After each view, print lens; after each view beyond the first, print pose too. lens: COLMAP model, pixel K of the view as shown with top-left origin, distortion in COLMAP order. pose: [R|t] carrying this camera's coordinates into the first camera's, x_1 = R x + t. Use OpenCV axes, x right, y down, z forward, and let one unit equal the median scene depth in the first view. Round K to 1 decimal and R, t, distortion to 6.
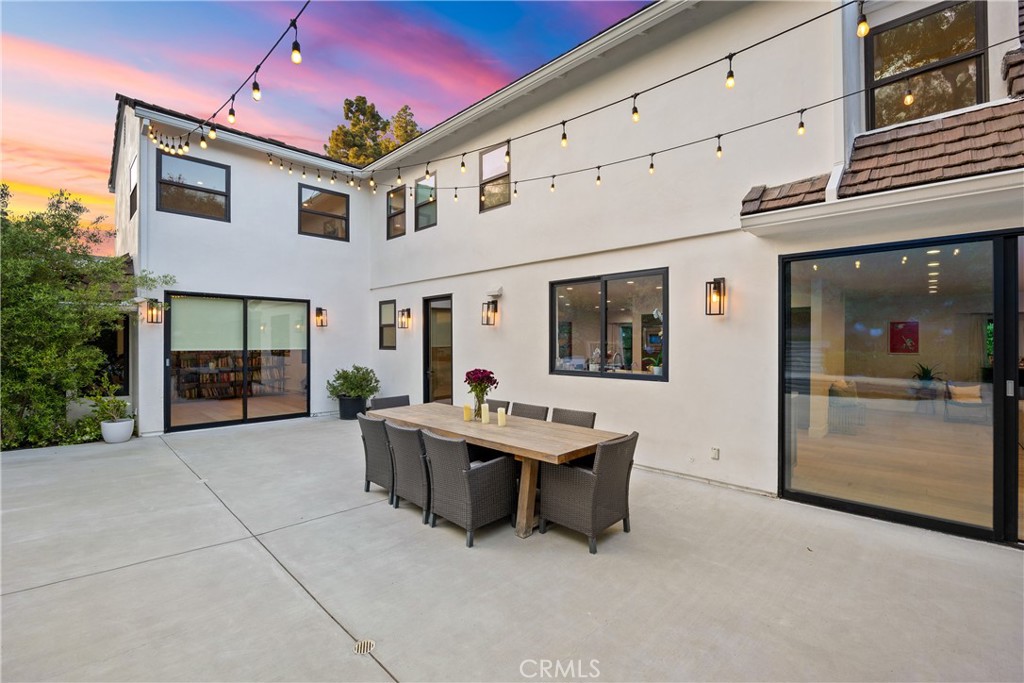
lens RADIAL K [[455.3, 0, 493.7], [0, 455.3, 347.4], [0, 0, 1]] dist [-0.010109, 0.000490]
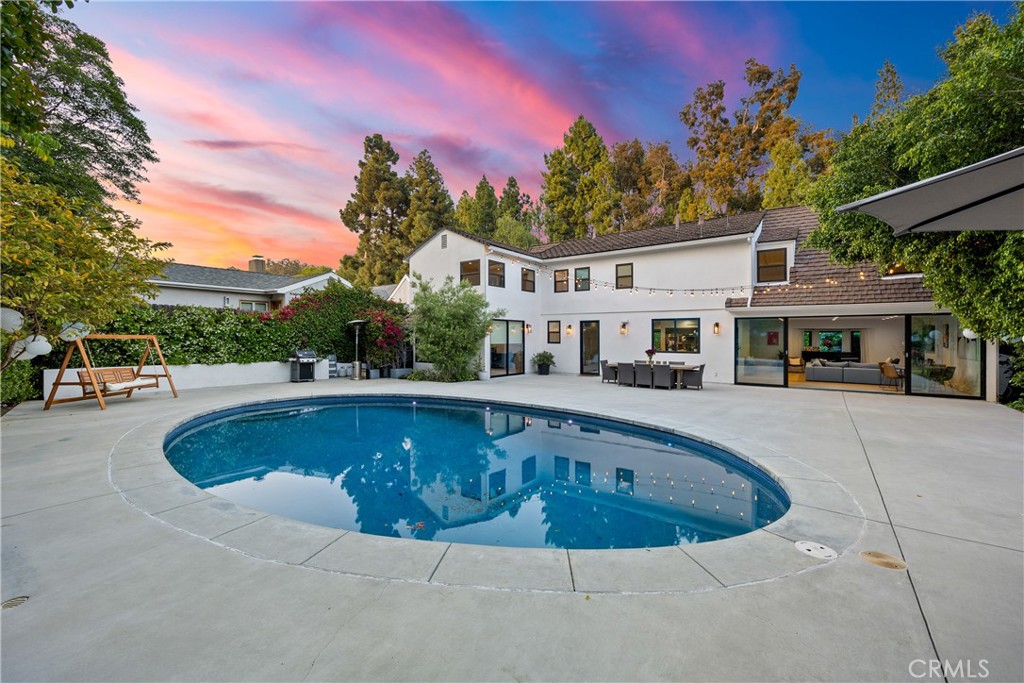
lens RADIAL K [[392.0, 0, 512.0], [0, 392.0, 341.5], [0, 0, 1]] dist [-0.001955, -0.000017]
pose [[0.992490, 0.002130, 0.122304, -0.731446], [-0.002045, 0.999998, -0.000821, -0.002907], [-0.122306, 0.000565, 0.992492, -0.909881]]
